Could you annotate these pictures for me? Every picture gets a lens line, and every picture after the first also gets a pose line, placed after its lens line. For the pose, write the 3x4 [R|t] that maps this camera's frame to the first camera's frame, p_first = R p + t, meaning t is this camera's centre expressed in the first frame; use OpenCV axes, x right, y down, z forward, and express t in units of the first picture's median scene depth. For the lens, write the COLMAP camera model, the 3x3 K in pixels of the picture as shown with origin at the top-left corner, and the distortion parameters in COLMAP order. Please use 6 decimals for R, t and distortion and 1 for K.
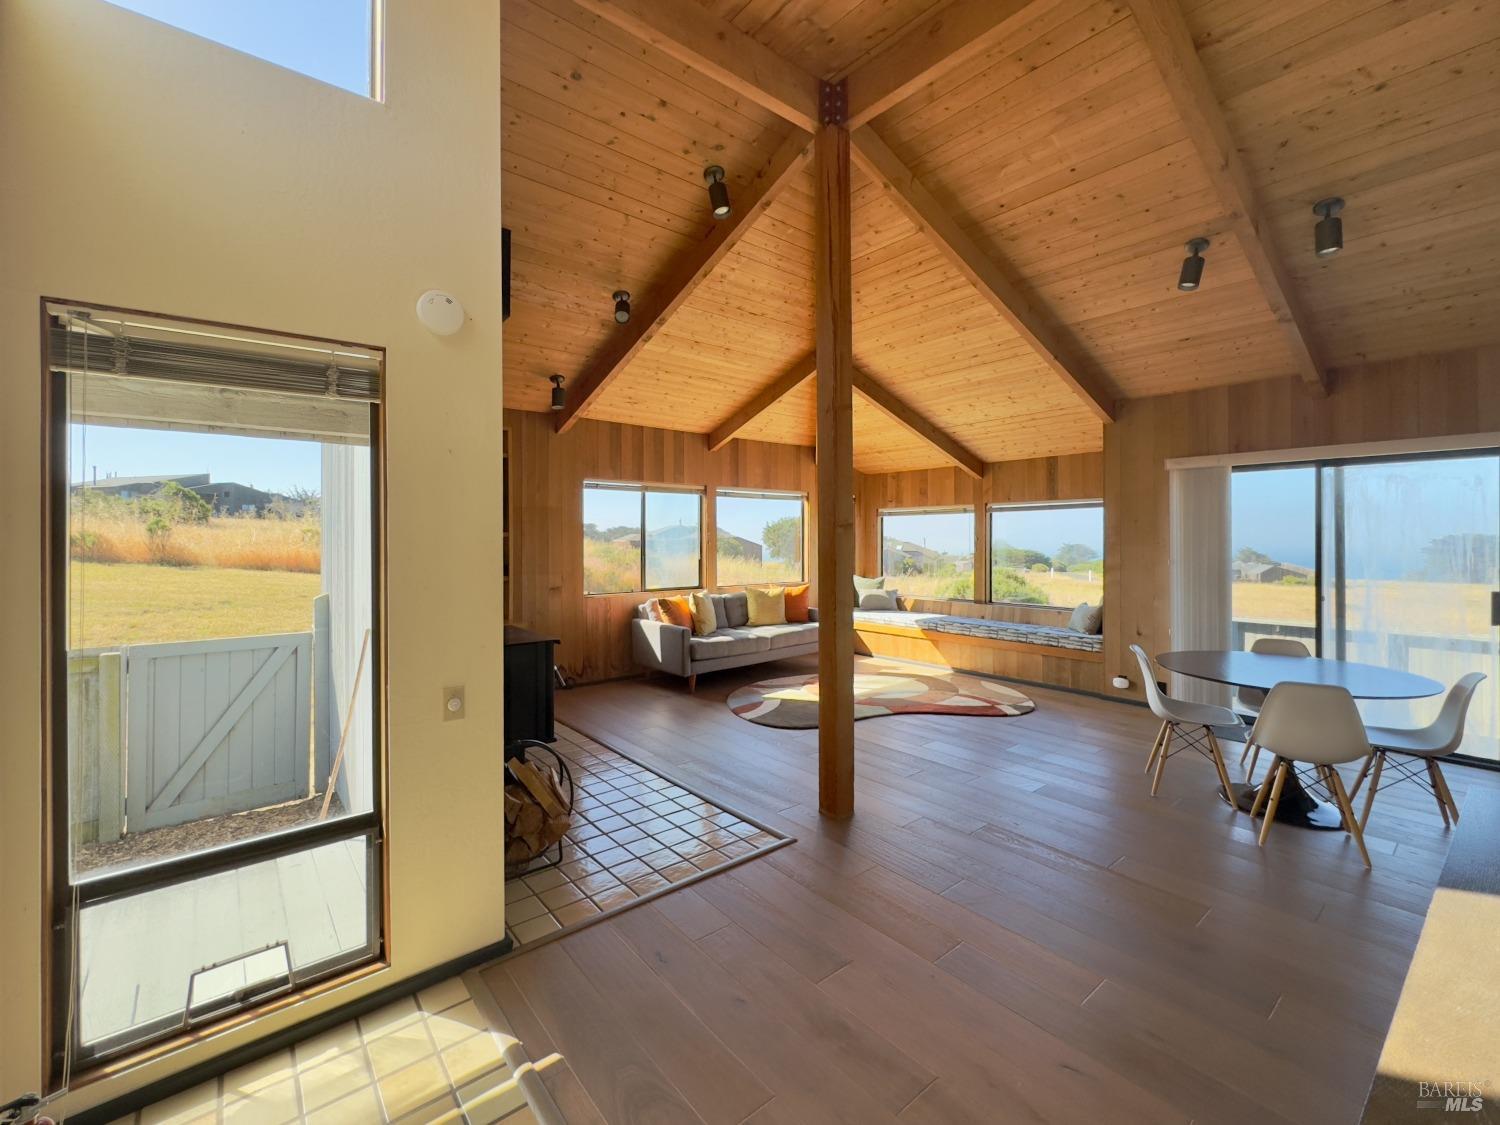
lens RADIAL K [[641.8, 0, 749.8], [0, 641.8, 535.8], [0, 0, 1]] dist [-0.002931, -0.000499]
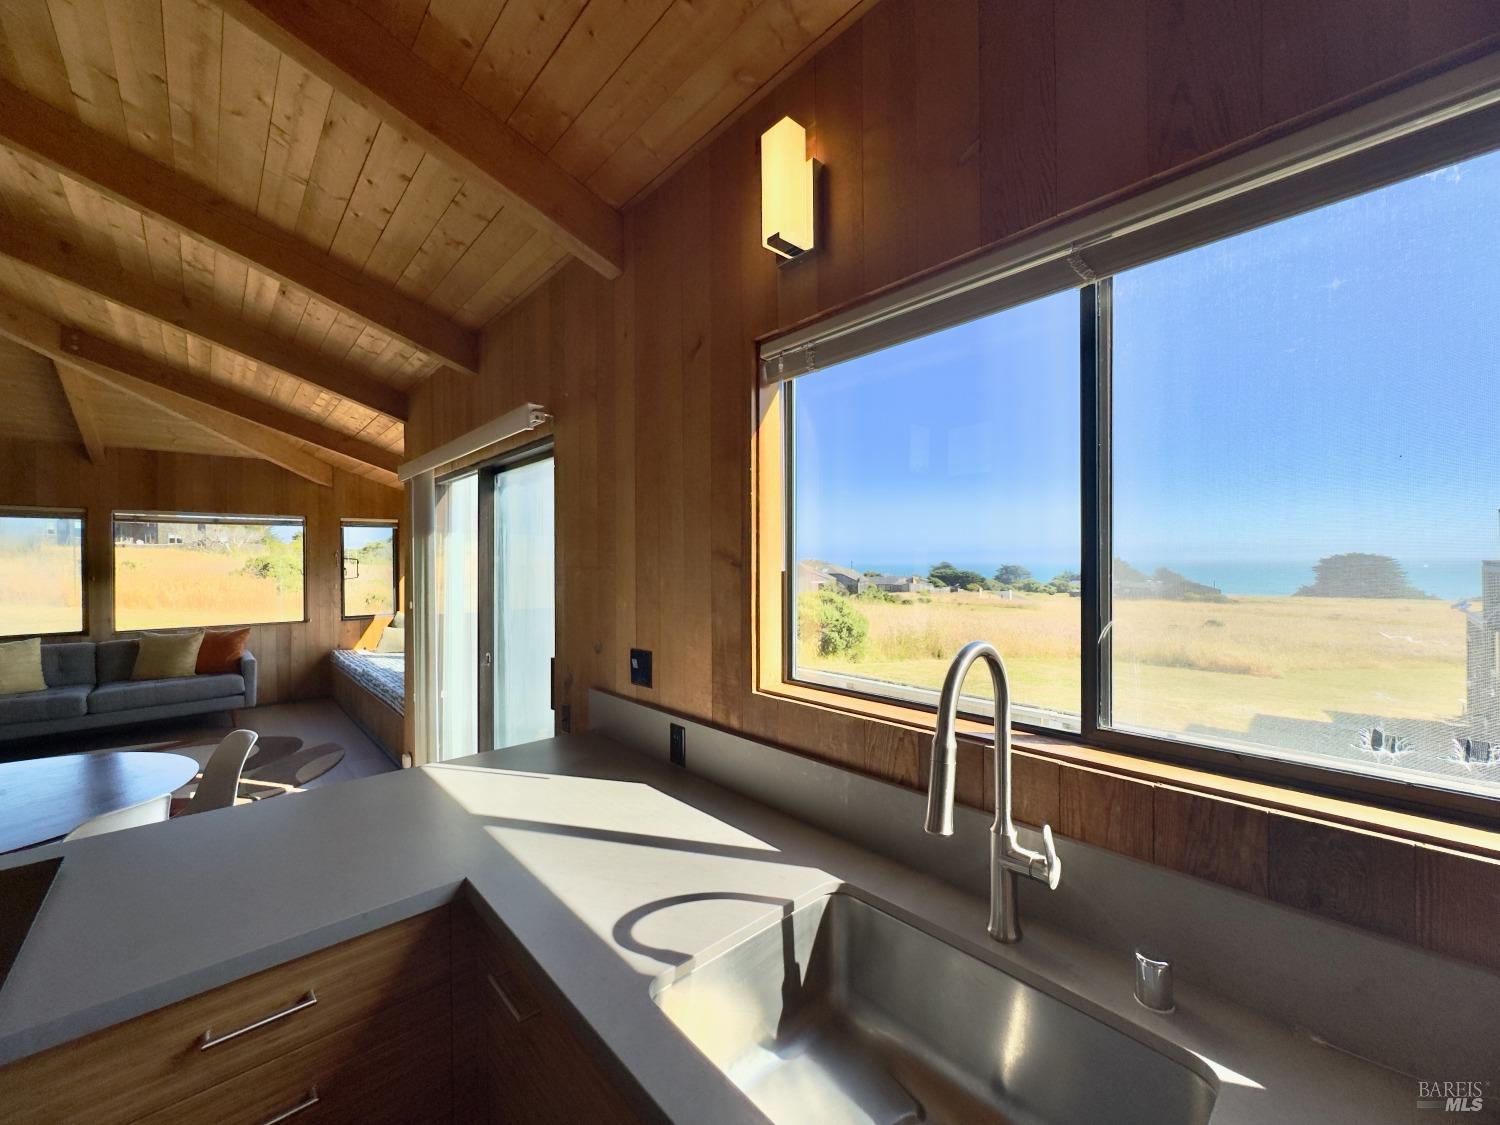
lens RADIAL K [[600.2, 0, 756.0], [0, 600.2, 562.3], [0, 0, 1]] dist [-0.006534, -0.000112]
pose [[0.998658, -0.008302, 0.051129, 0.729018], [0.008146, 0.999962, 0.003261, -0.005333], [-0.051155, -0.002840, 0.998687, 0.201452]]
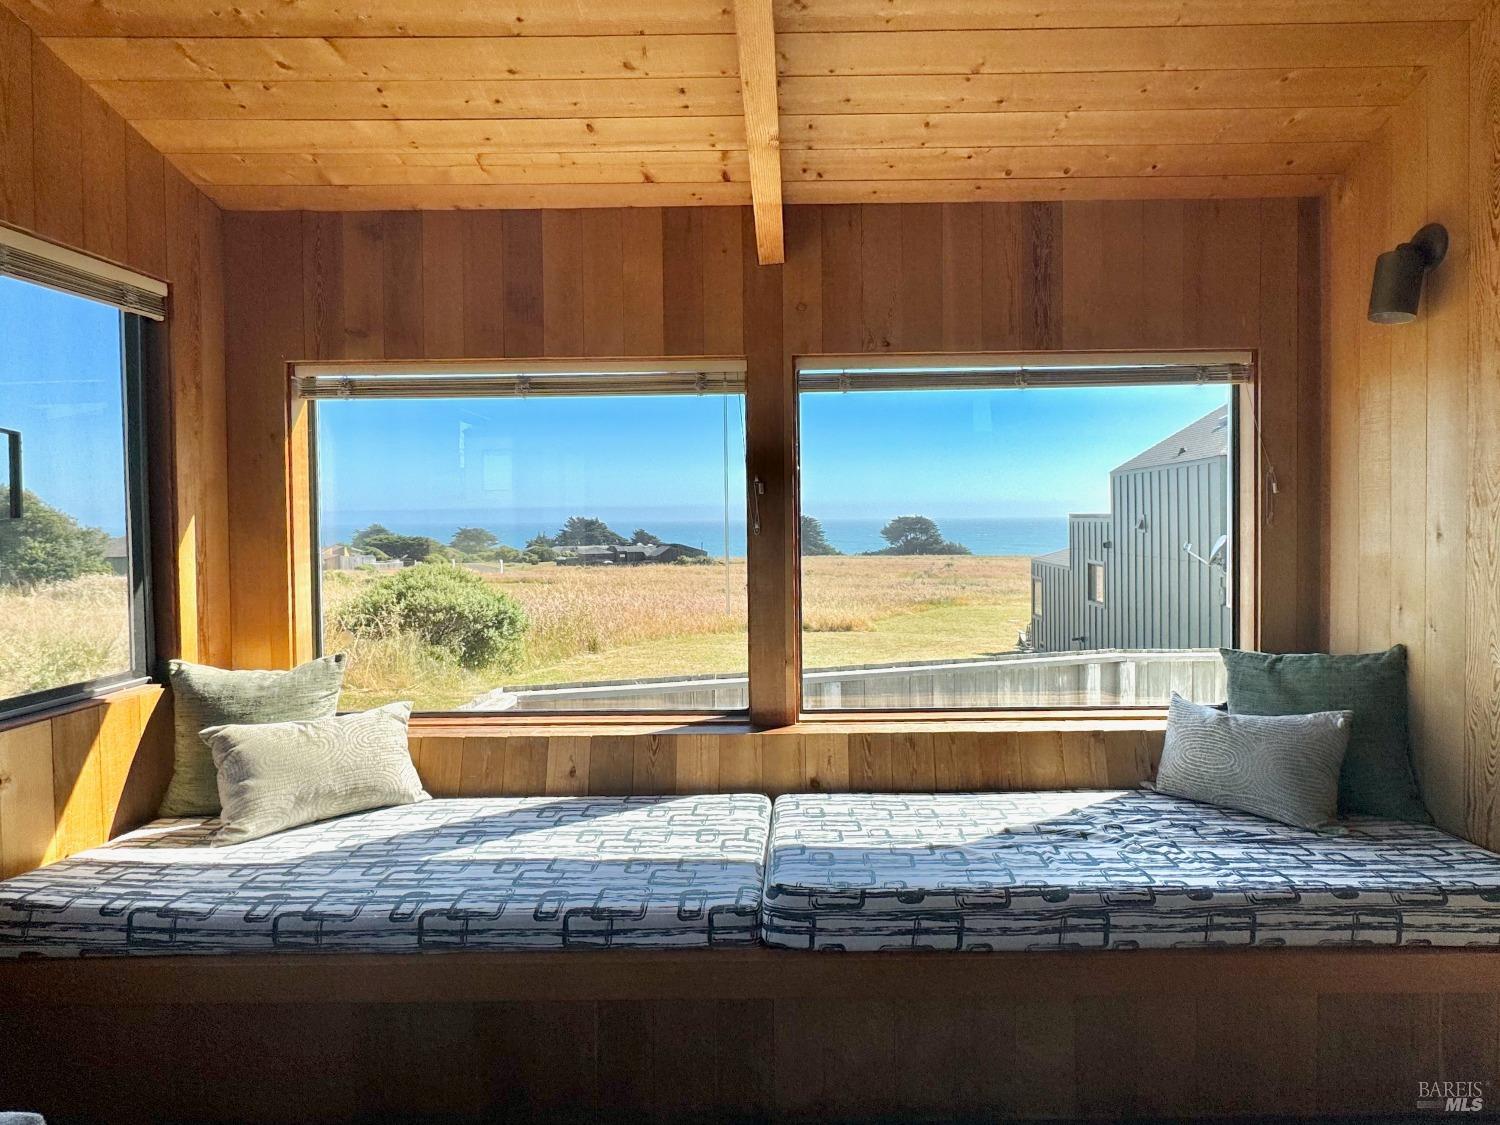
lens RADIAL K [[788.2, 0, 807.7], [0, 788.2, 537.4], [0, 0, 1]] dist [-0.001393, 0.000111]
pose [[0.640881, -0.025166, 0.767228, 0.118087], [0.007988, 0.999627, 0.026117, 0.018155], [-0.767599, -0.010609, 0.640843, 0.807439]]
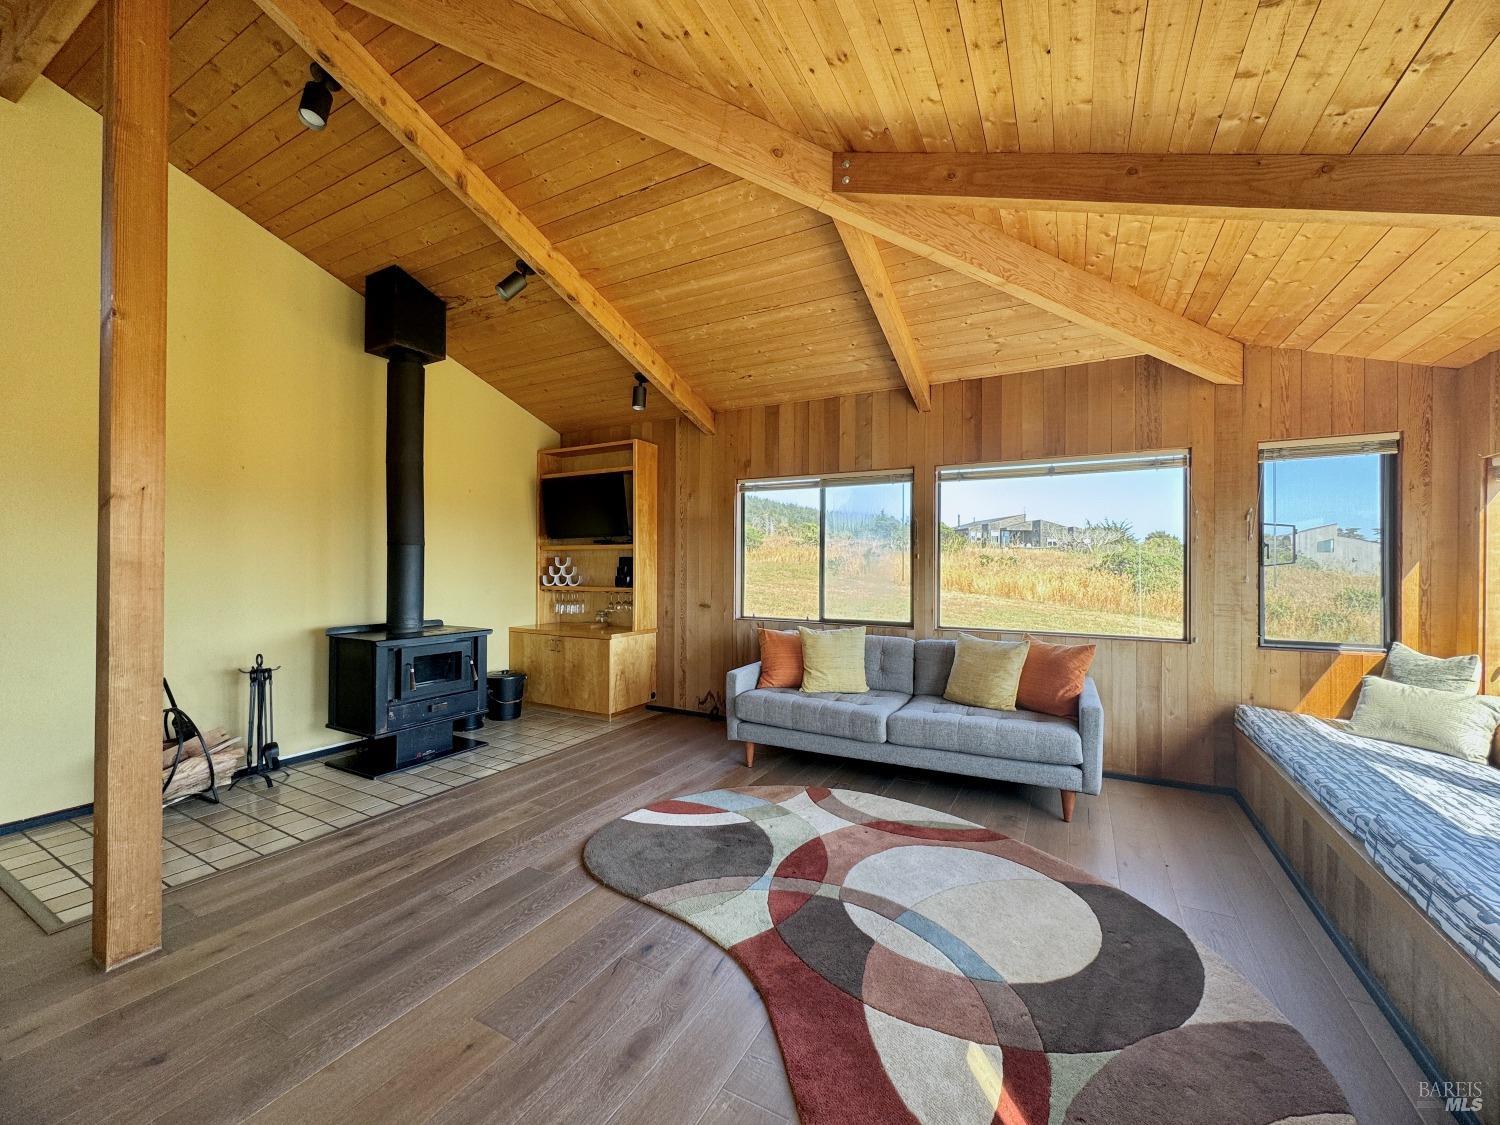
lens RADIAL K [[598.0, 0, 750.0], [0, 598.0, 562.5], [0, 0, 1]] dist [-0.000196, -0.000528]
pose [[0.373326, -0.002600, -0.927697, 0.419580], [-0.002731, 0.999989, -0.003902, 0.019360], [0.927696, 0.003990, 0.373315, 0.617557]]
